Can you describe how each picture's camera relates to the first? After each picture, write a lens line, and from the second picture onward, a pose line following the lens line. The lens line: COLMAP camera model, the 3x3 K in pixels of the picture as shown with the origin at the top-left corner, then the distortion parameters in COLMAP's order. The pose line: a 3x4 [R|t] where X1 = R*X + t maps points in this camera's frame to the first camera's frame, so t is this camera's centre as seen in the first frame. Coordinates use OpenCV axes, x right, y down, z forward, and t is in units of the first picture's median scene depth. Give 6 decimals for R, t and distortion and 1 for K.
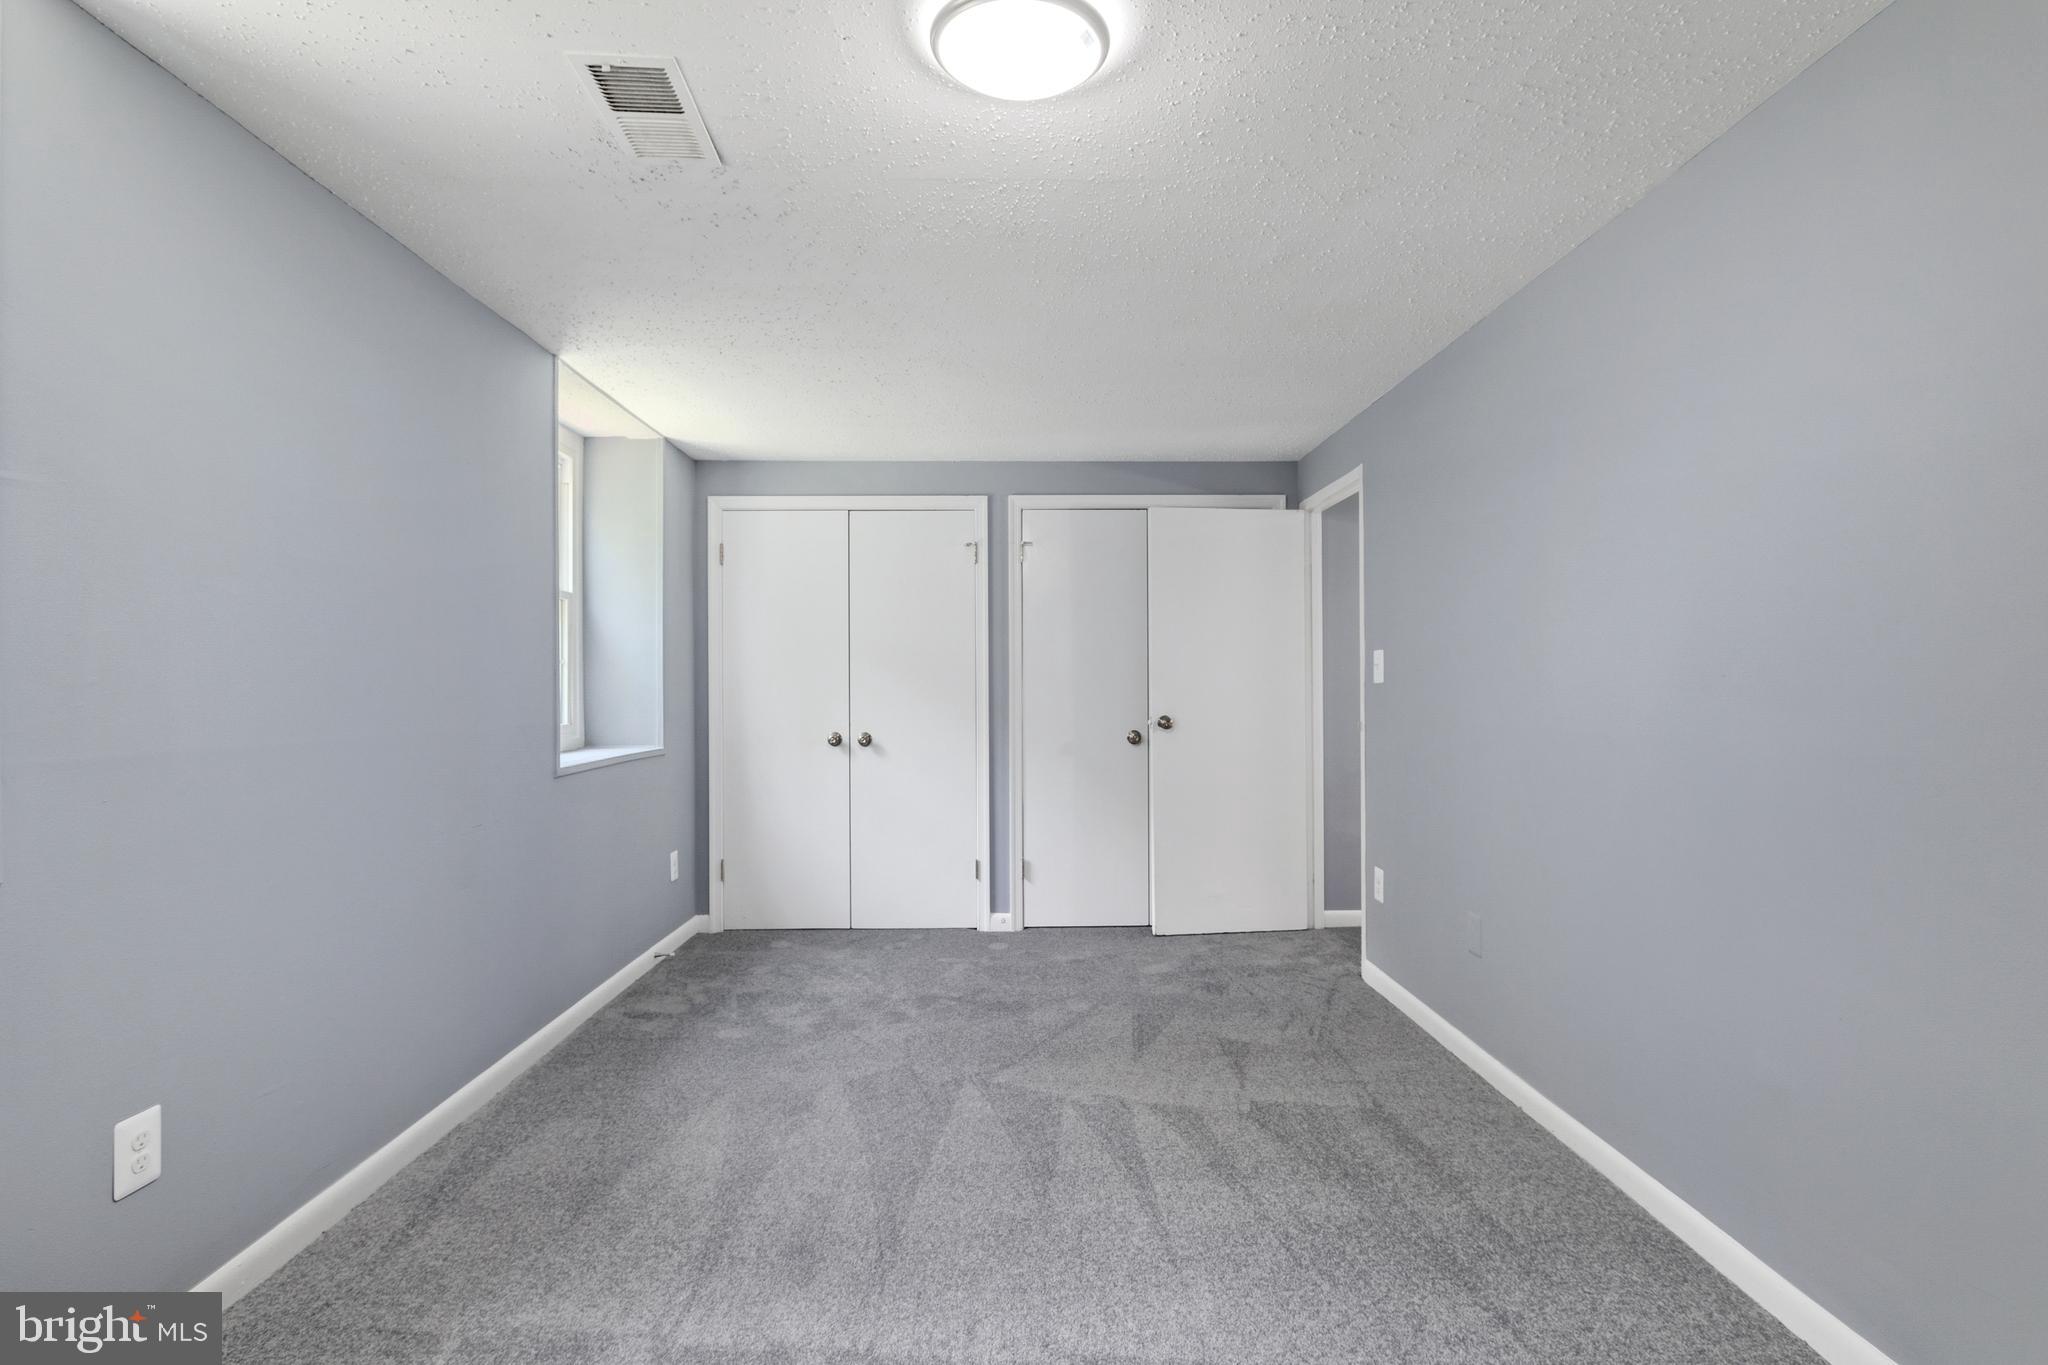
lens RADIAL K [[966.5, 0, 1022.9], [0, 966.5, 694.6], [0, 0, 1]] dist [-0.007132, 0.000407]
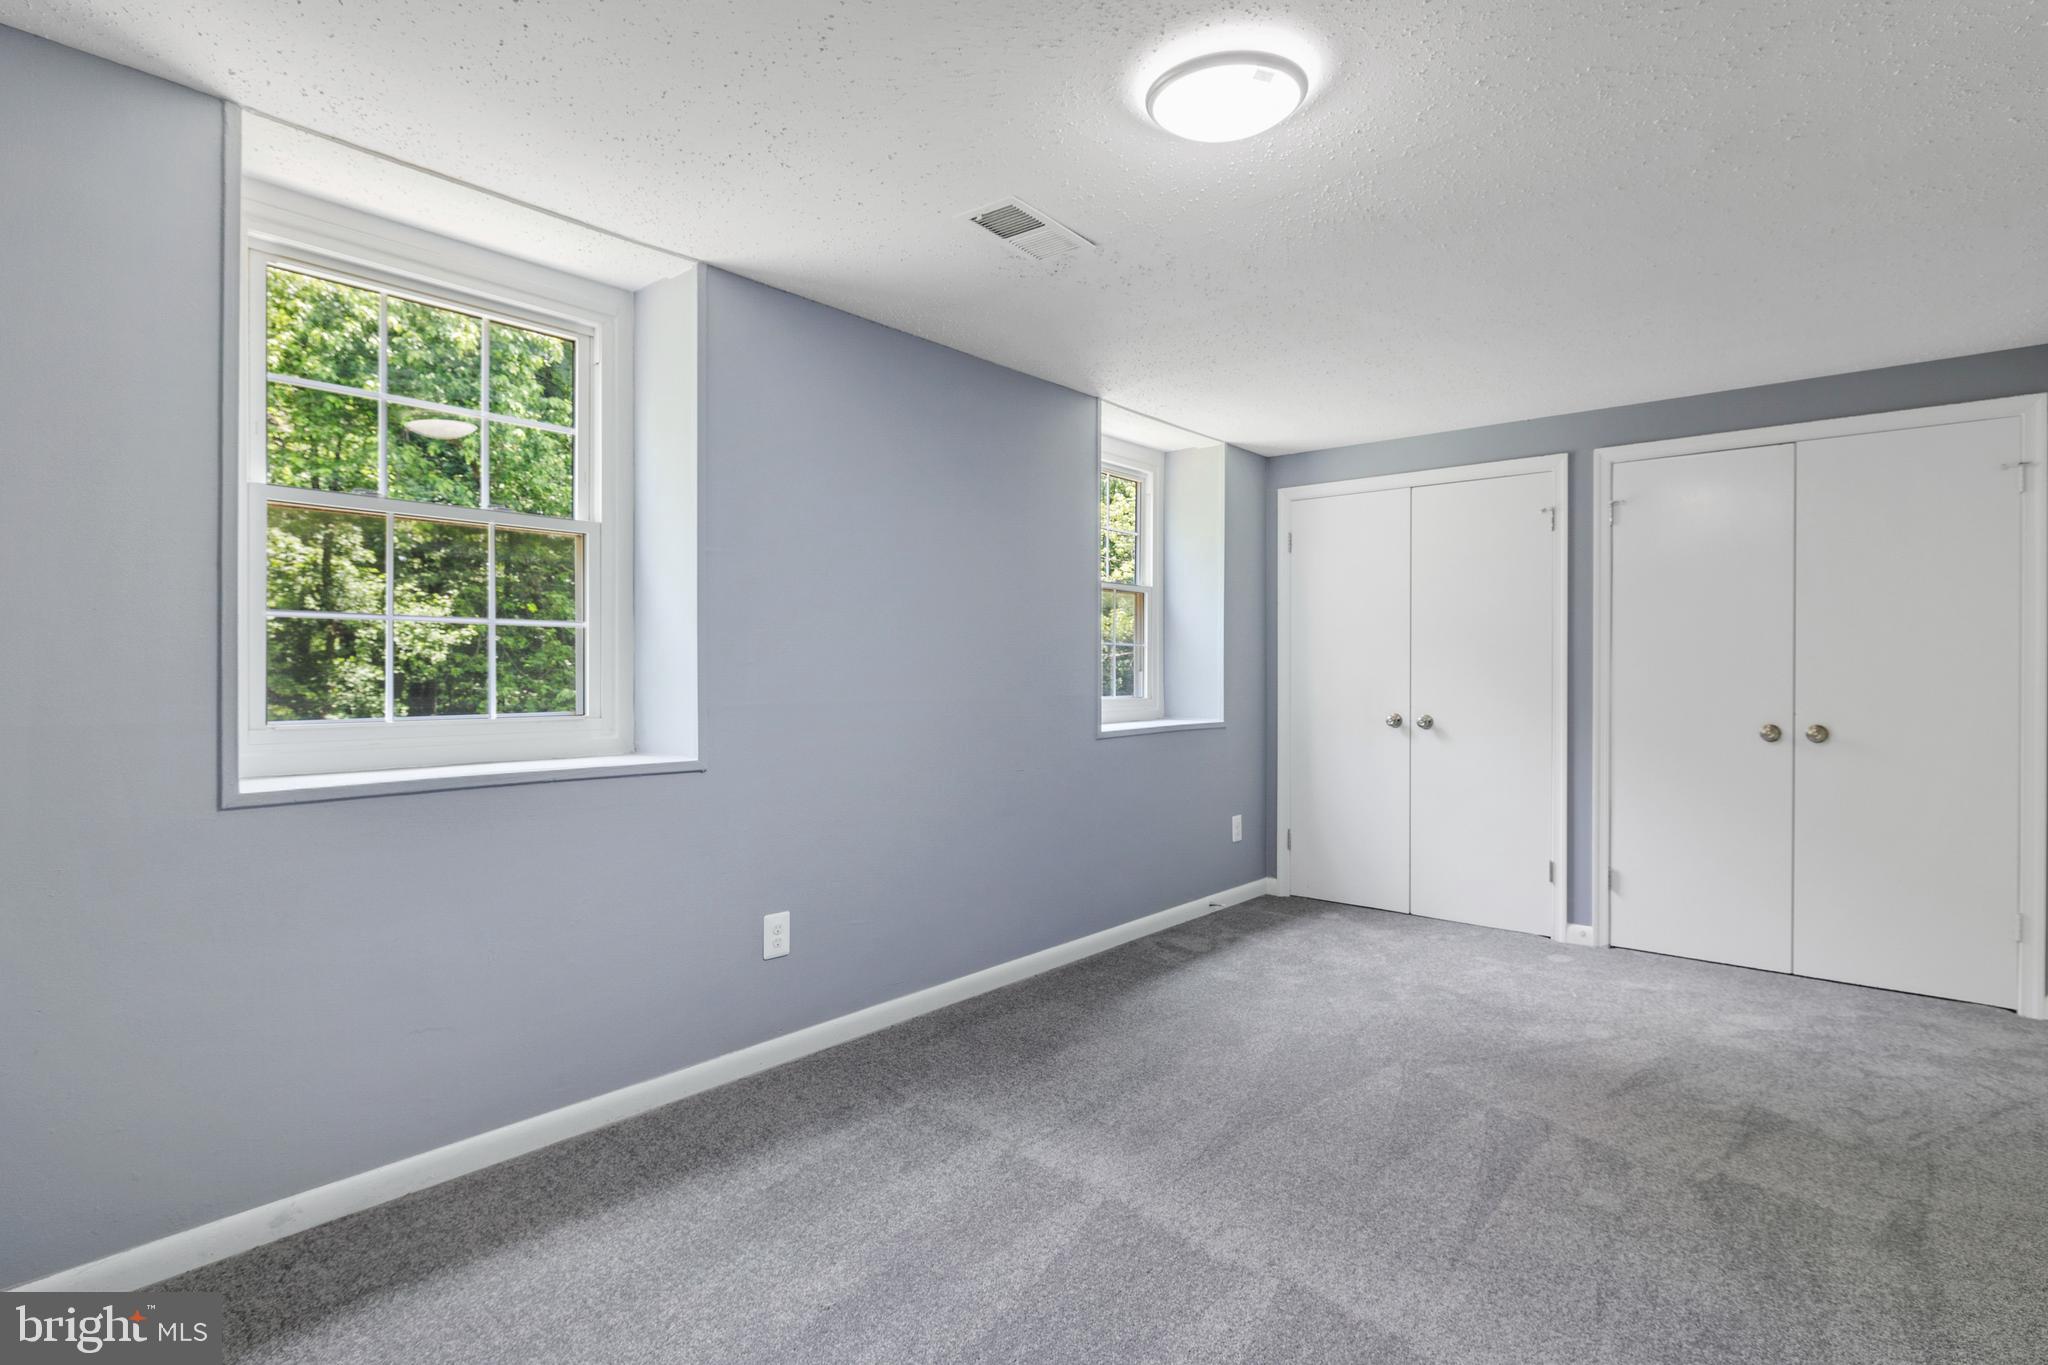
lens RADIAL K [[984.9, 0, 1025.4], [0, 984.9, 692.0], [0, 0, 1]] dist [-0.002449, 0.000456]
pose [[0.751626, 0.020789, -0.659262, 0.249204], [-0.010334, 0.999752, 0.019744, 0.001068], [0.659508, -0.008027, 0.751654, -0.011520]]
